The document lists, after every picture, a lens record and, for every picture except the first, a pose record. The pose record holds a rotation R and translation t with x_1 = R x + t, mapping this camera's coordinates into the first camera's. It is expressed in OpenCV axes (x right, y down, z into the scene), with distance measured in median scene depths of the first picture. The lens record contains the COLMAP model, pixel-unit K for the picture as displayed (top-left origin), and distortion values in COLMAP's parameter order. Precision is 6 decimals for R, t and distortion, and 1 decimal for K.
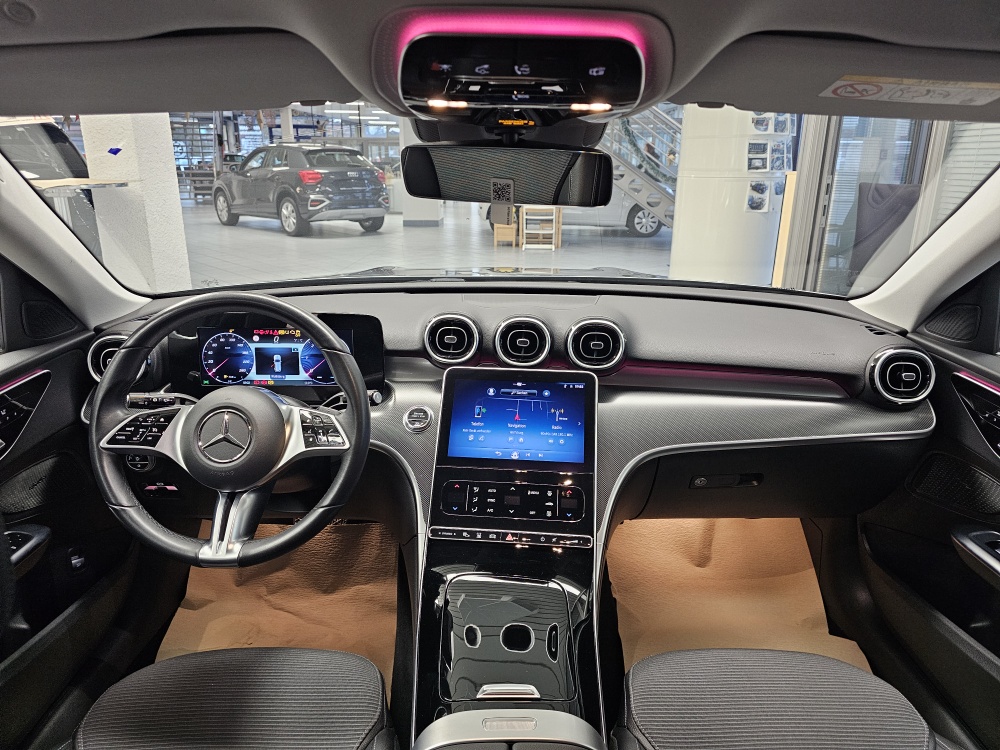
lens RADIAL K [[674.5, 0, 501.8], [0, 674.5, 345.7], [0, 0, 1]] dist [0.012120, -0.034474]
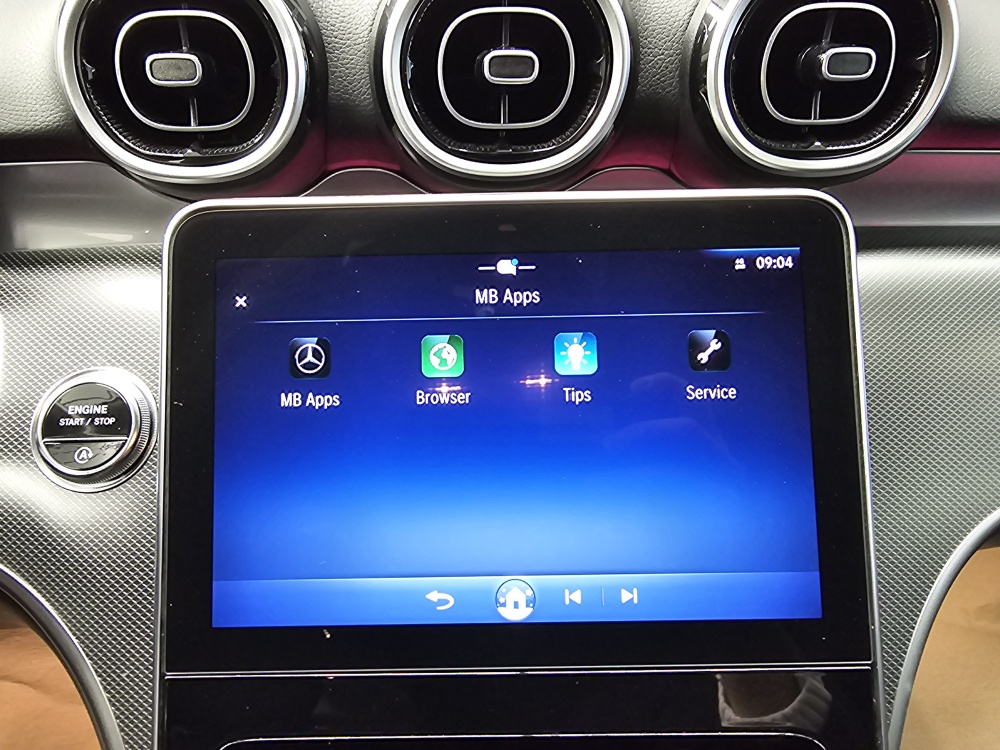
lens RADIAL K [[662.7, 0, 447.2], [0, 662.7, 363.9], [0, 0, 1]] dist [0.003974, -0.003587]
pose [[0.994853, -0.078180, 0.064460, -0.010342], [0.051401, 0.937609, 0.343871, 0.010796], [-0.087322, -0.338787, 0.936802, 0.793003]]
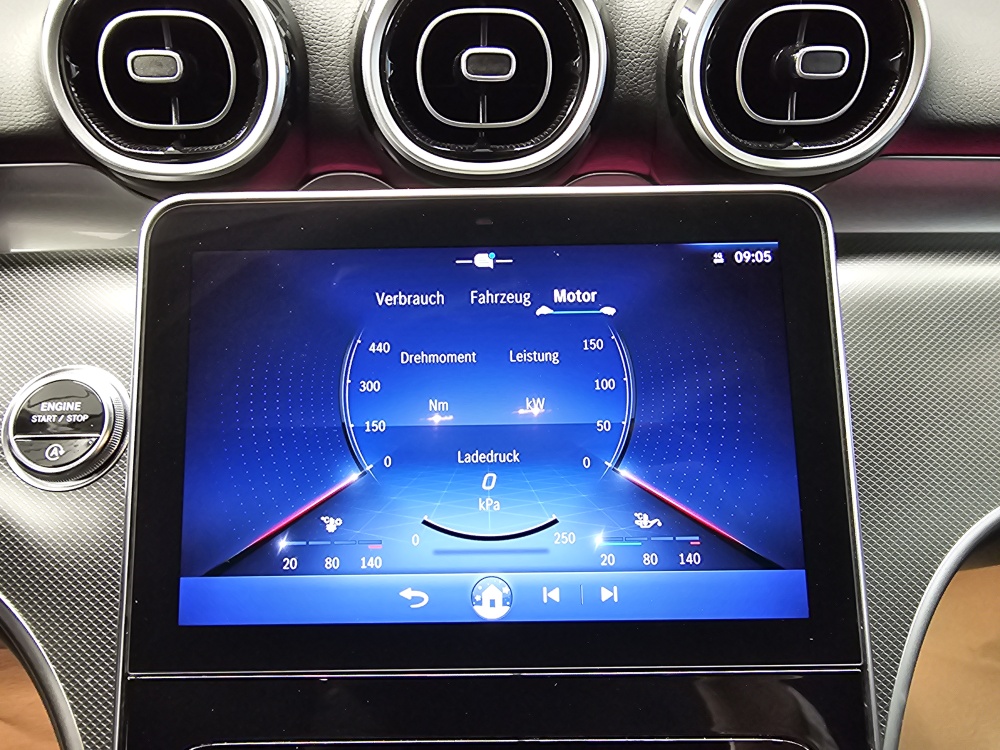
lens RADIAL K [[662.7, 0, 443.1], [0, 662.7, 371.4], [0, 0, 1]] dist [0.003974, -0.003587]
pose [[0.995245, -0.070983, 0.066703, -0.004598], [0.048435, 0.954776, 0.293353, 0.027587], [-0.084509, -0.288727, 0.953674, 0.789766]]
